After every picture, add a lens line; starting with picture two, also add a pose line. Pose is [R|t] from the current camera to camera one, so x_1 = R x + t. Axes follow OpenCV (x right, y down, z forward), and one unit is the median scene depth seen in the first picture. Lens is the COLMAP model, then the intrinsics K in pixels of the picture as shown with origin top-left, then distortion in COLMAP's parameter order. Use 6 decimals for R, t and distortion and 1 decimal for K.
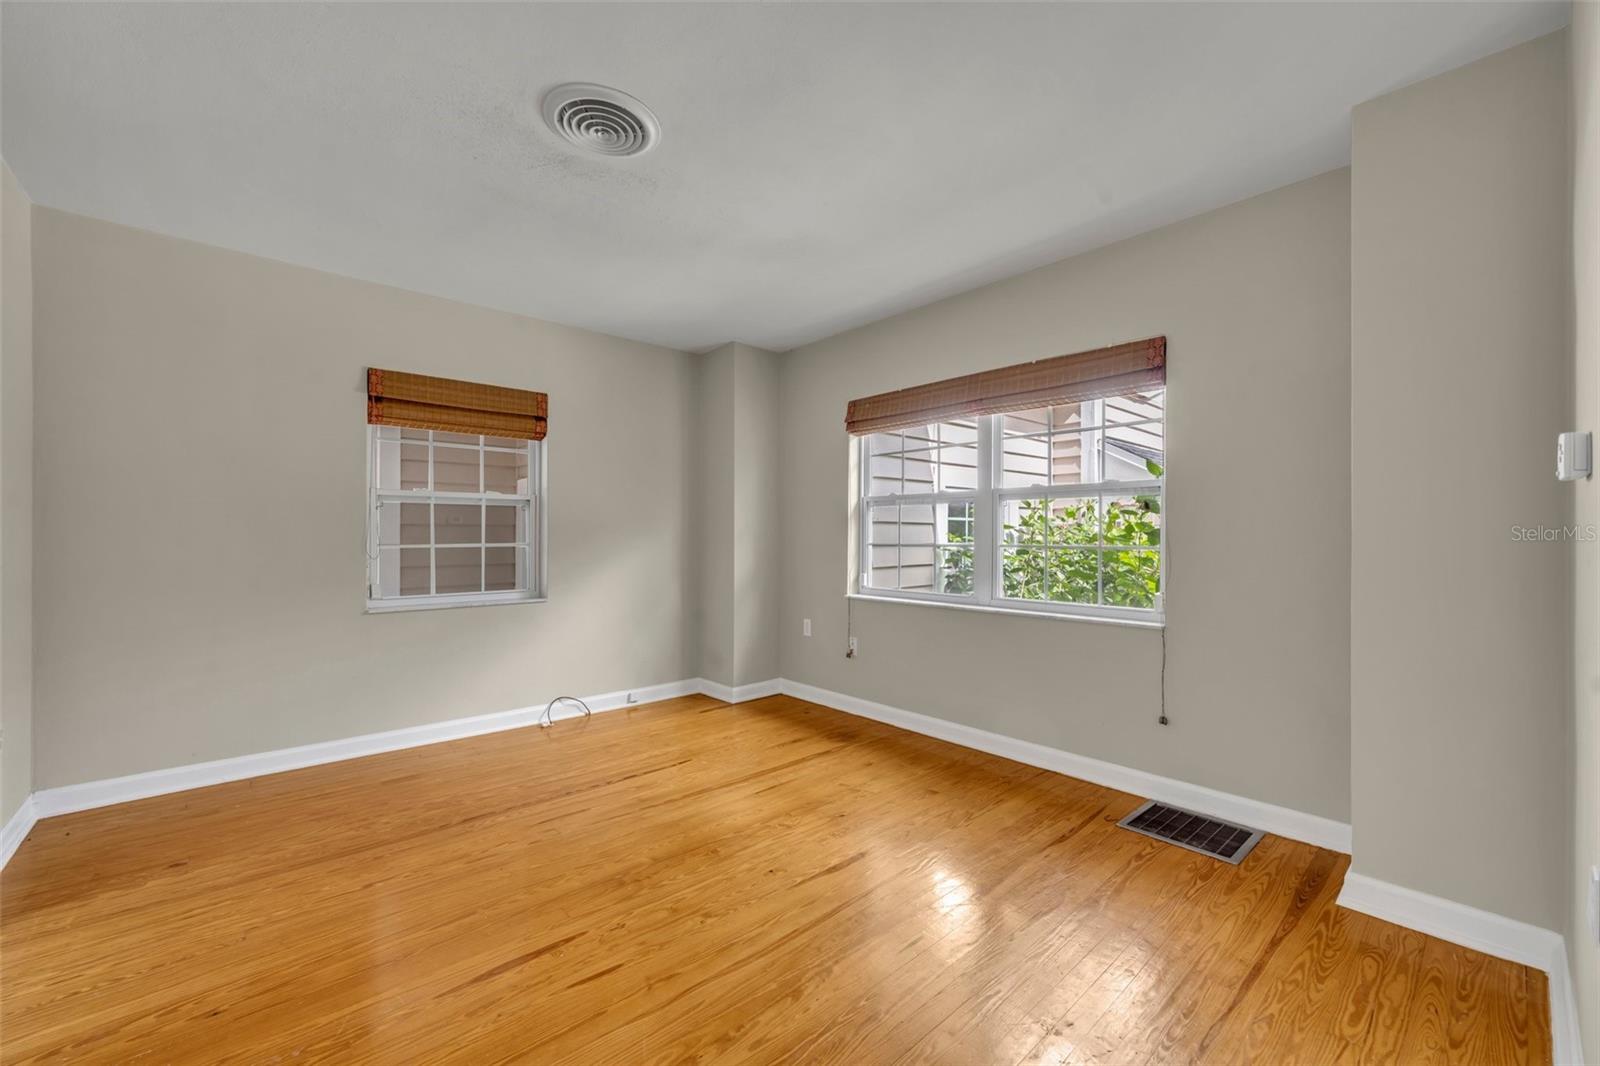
lens RADIAL K [[639.9, 0, 797.4], [0, 639.9, 533.3], [0, 0, 1]] dist [0.002934, 0.000251]
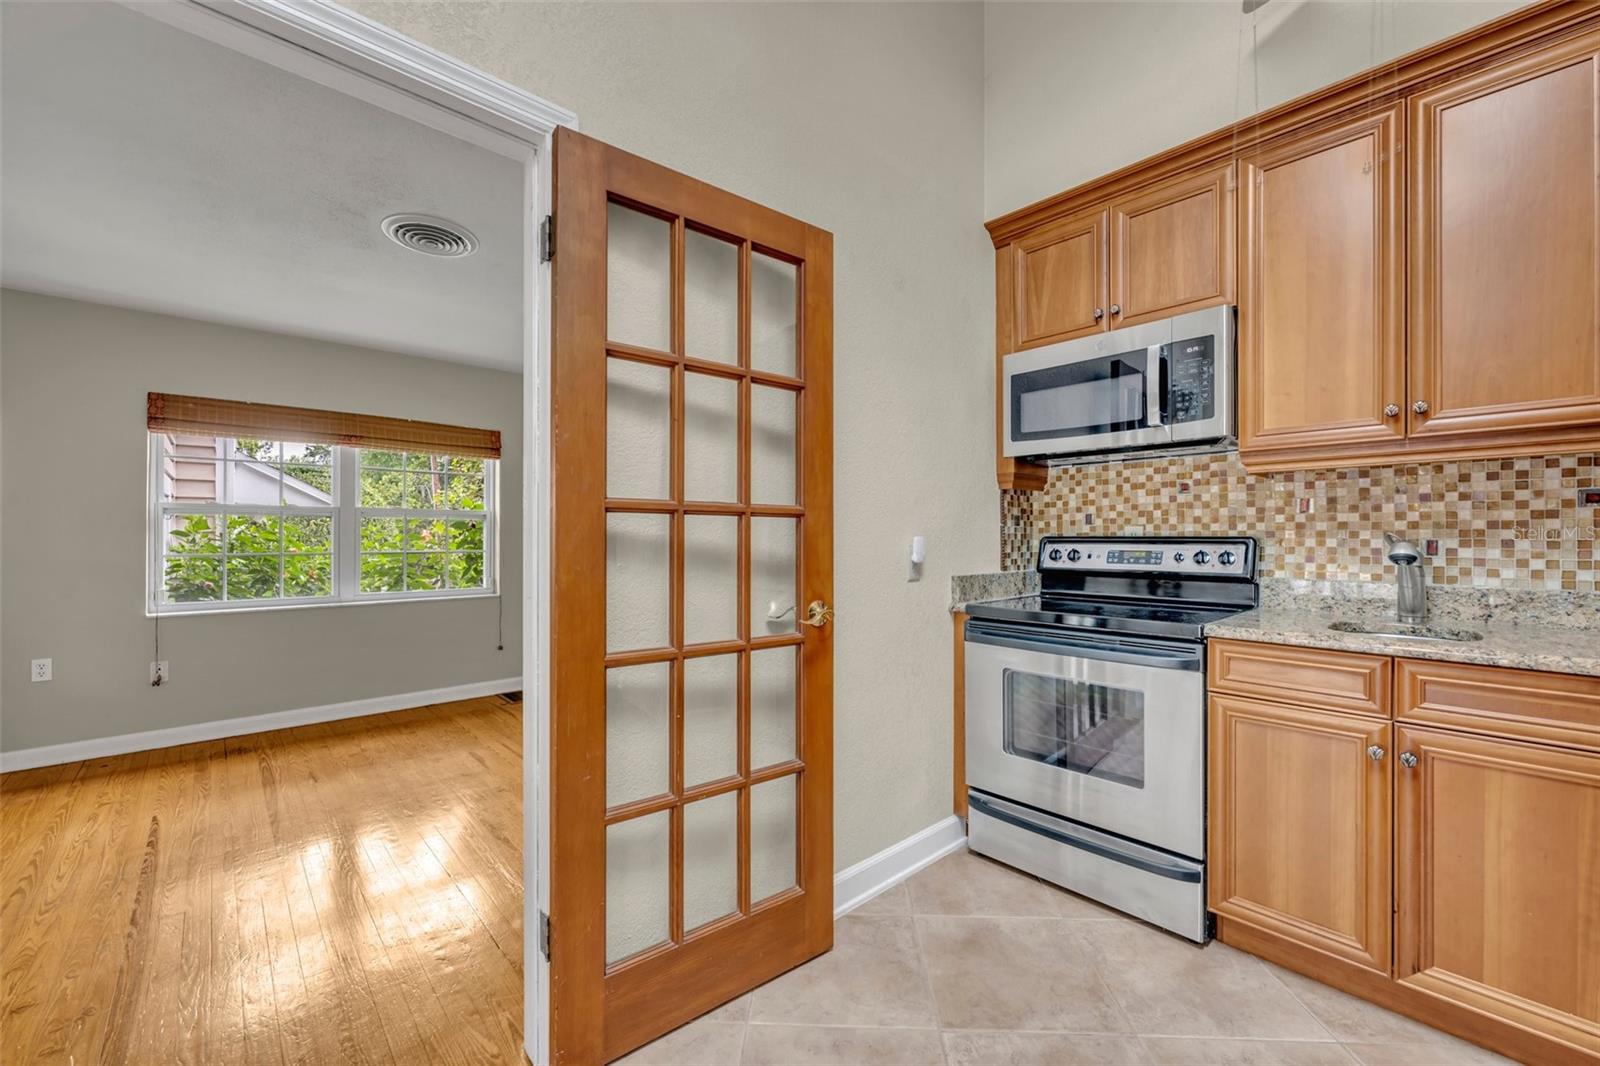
lens RADIAL K [[639.9, 0, 797.4], [0, 639.9, 533.3], [0, 0, 1]] dist [0.002934, 0.000251]
pose [[-0.019586, 0.007269, 0.999782, -0.880627], [-0.001933, 0.999971, -0.007308, -0.011307], [-0.999806, -0.002076, -0.019571, 0.148734]]
